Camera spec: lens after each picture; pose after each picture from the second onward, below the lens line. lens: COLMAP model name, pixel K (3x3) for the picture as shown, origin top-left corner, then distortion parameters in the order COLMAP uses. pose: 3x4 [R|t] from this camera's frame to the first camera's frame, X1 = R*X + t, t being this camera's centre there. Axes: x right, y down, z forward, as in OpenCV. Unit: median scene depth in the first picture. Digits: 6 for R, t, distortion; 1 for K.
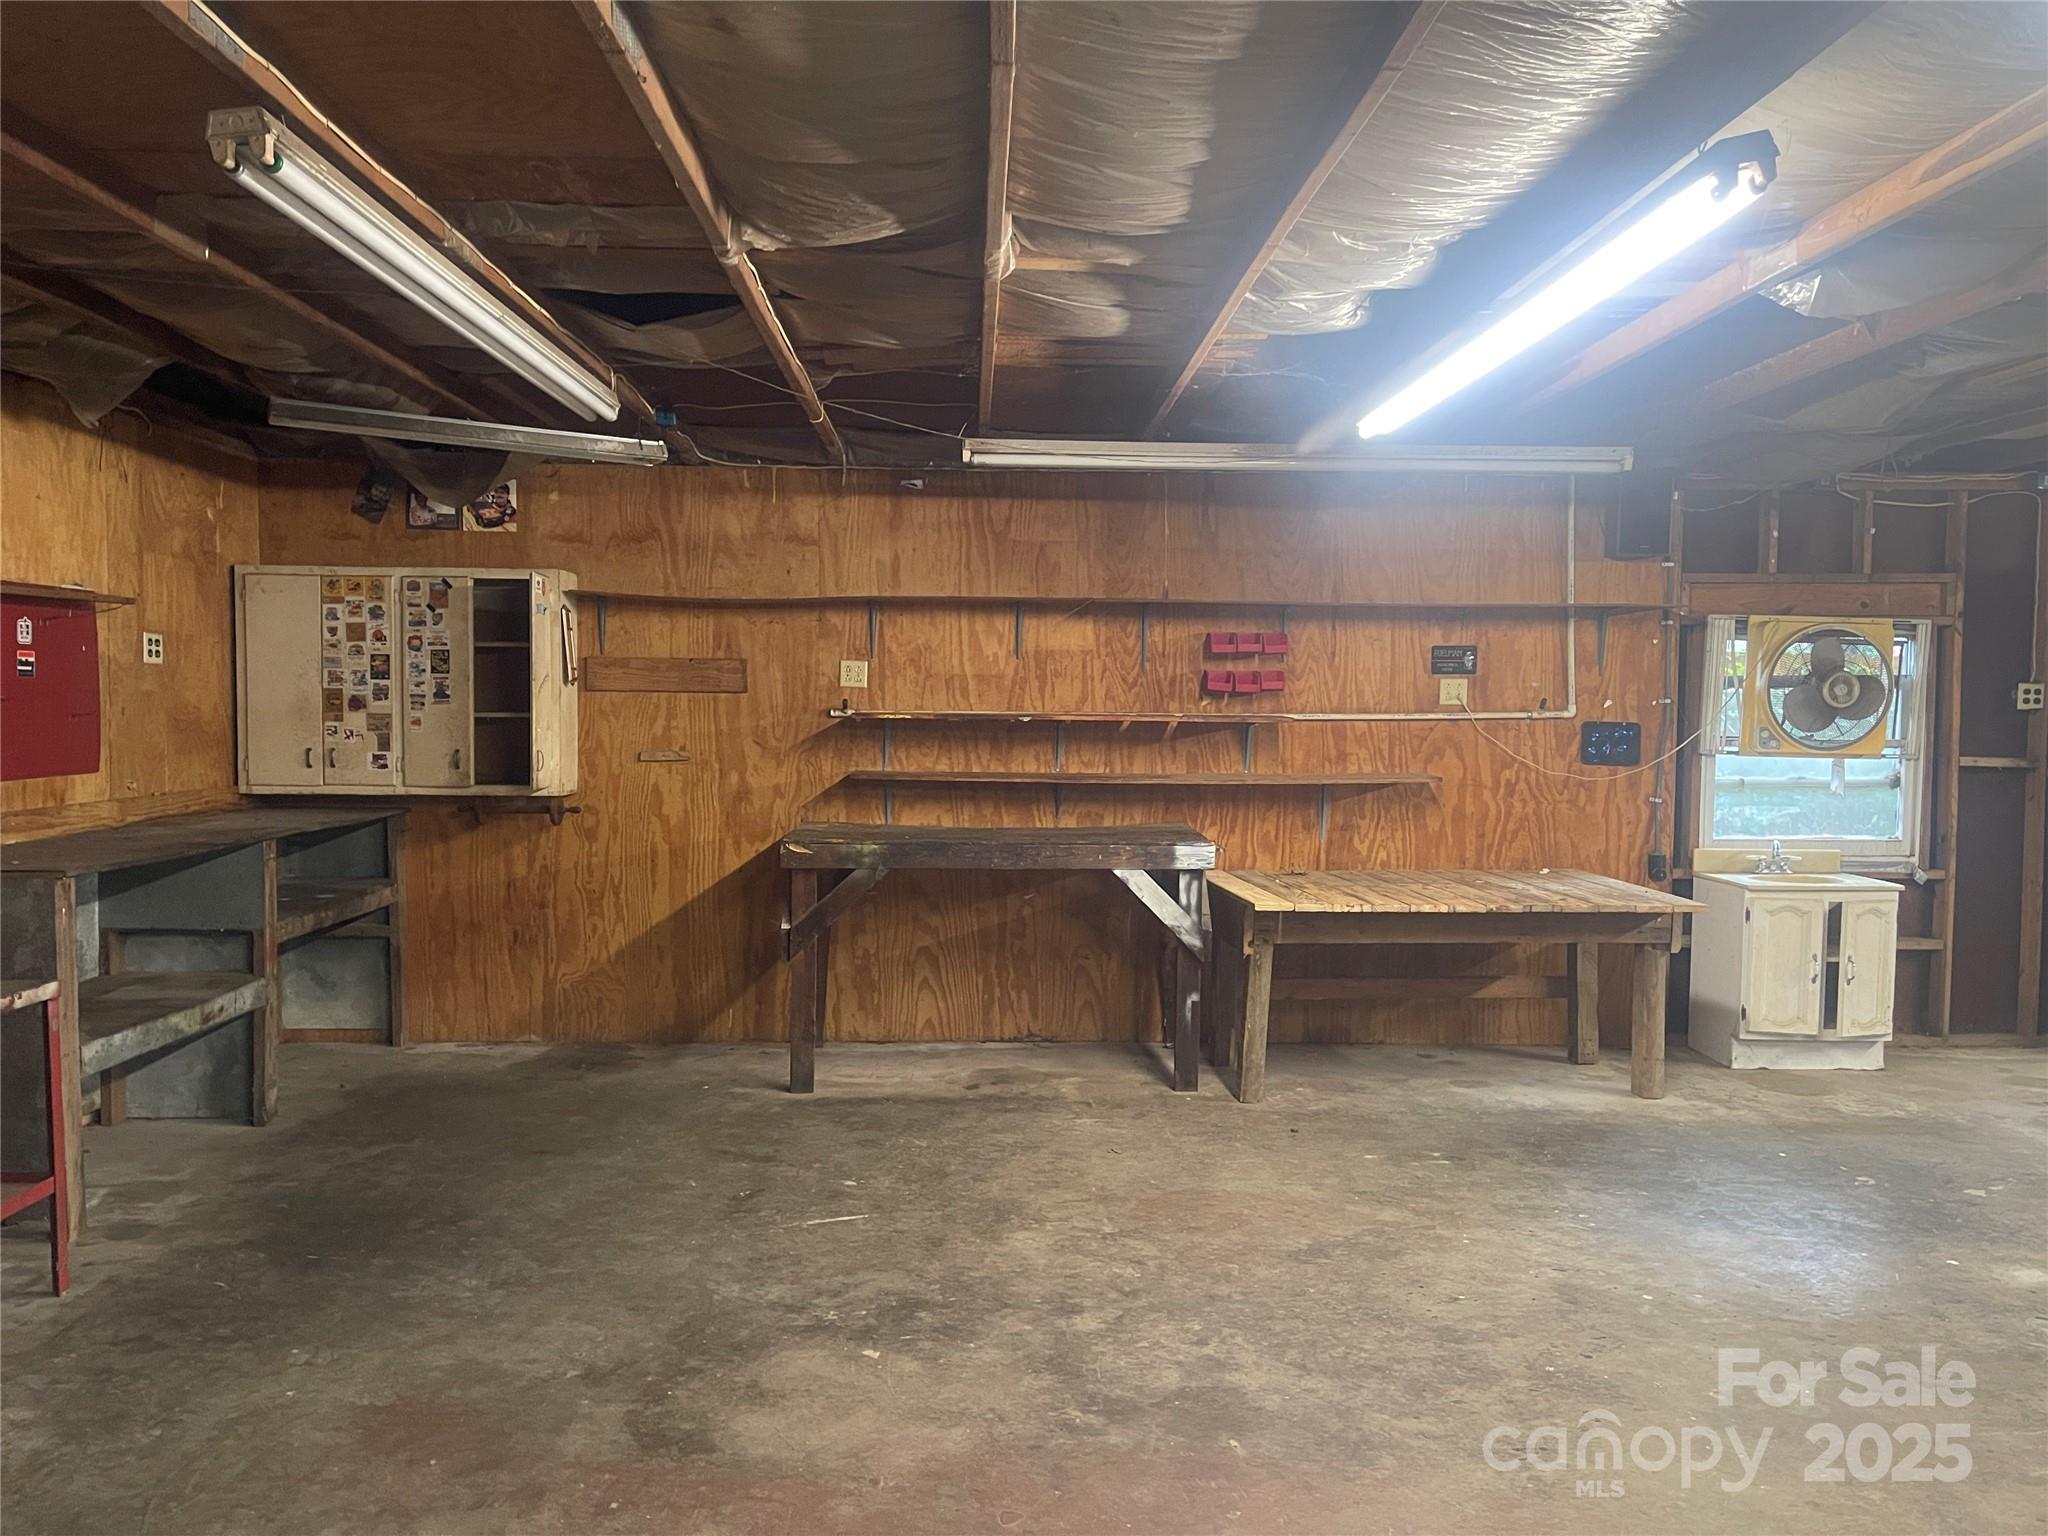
lens RADIAL K [[1554.0, 0, 1030.7], [0, 1554.0, 770.0], [0, 0, 1]] dist [0.032181, -0.020492]
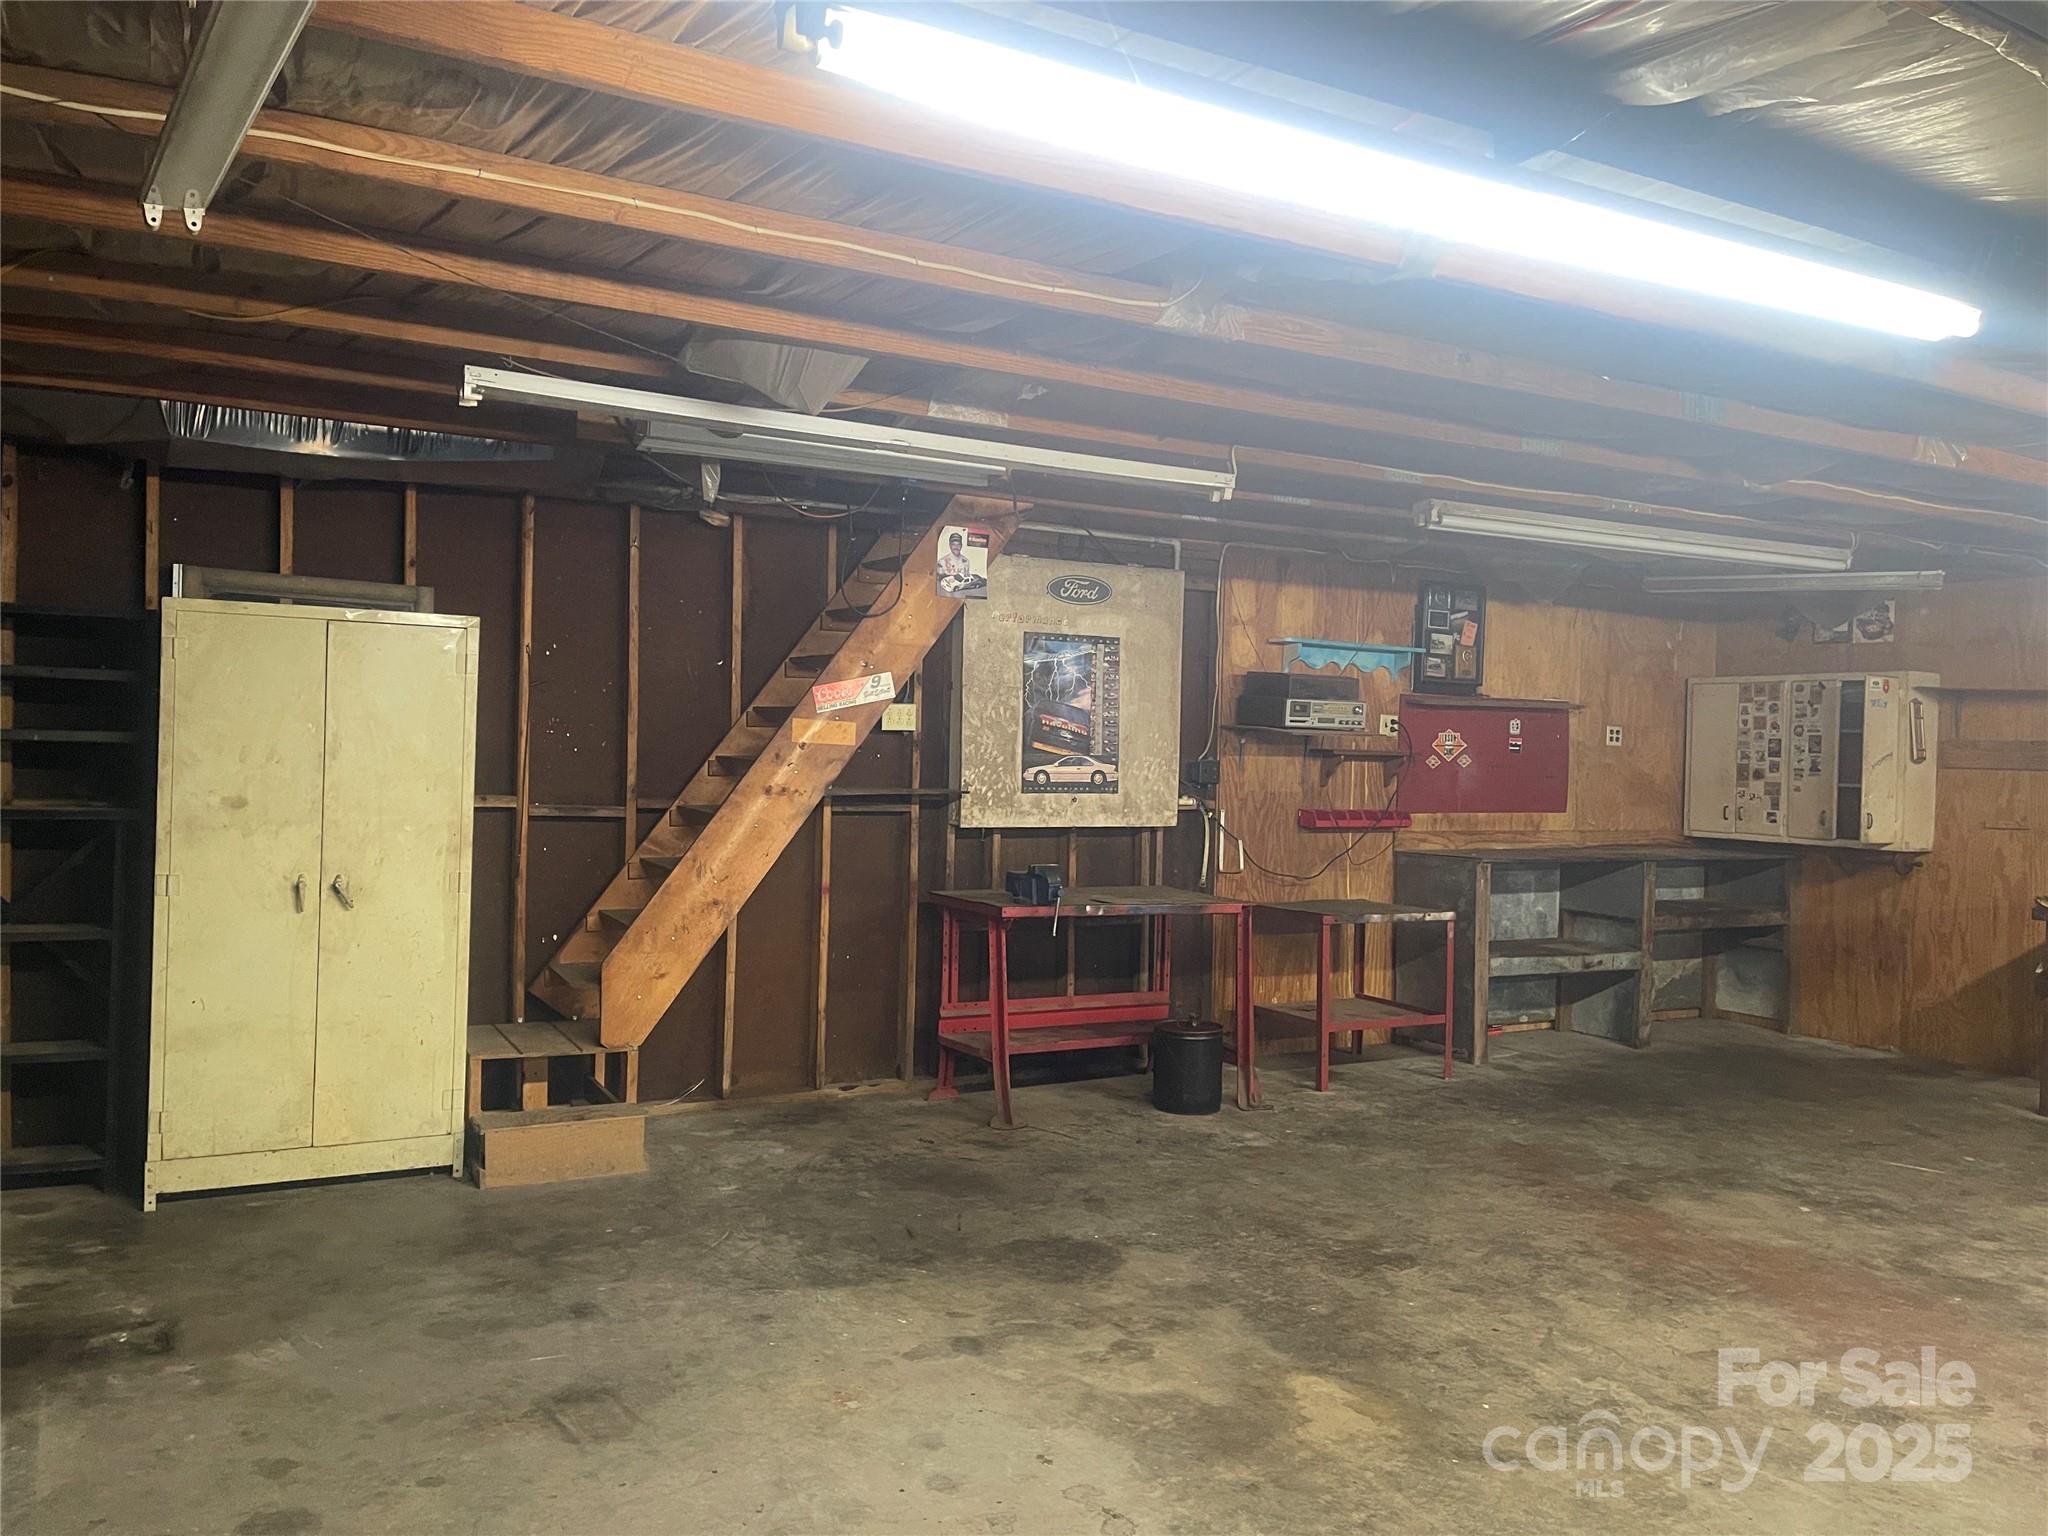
lens RADIAL K [[1554.0, 0, 1023.2], [0, 1554.0, 757.8], [0, 0, 1]] dist [0.032181, -0.020492]
pose [[0.463094, 0.007860, -0.886274, 0.467916], [-0.061991, 0.997799, -0.023542, 0.014440], [0.884139, 0.065843, 0.462562, -0.200586]]
